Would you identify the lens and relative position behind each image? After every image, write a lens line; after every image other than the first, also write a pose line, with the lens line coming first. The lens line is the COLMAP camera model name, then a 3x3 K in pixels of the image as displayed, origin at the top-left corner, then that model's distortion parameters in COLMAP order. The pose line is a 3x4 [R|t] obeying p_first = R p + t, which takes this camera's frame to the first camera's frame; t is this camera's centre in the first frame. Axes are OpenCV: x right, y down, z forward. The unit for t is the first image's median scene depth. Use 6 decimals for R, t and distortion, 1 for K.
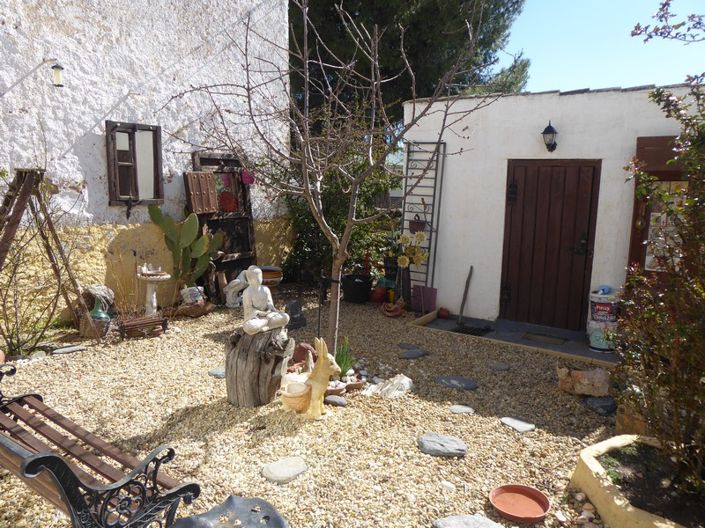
lens RADIAL K [[495.3, 0, 352.8], [0, 495.3, 262.4], [0, 0, 1]] dist [-0.040679, 0.016348]
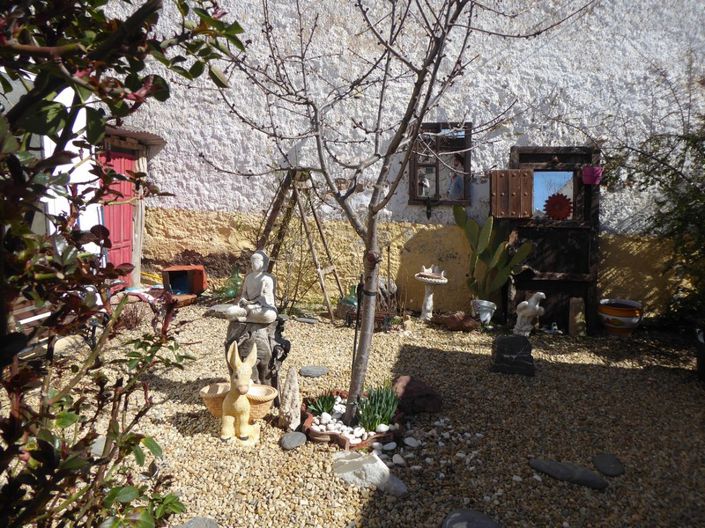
lens RADIAL K [[495.3, 0, 352.6], [0, 495.3, 265.5], [0, 0, 1]] dist [-0.040679, 0.016348]
pose [[0.402208, 0.111270, -0.908762, 0.403356], [-0.154042, 0.986662, 0.052631, -0.023713], [0.902497, 0.118819, 0.413983, 0.446246]]
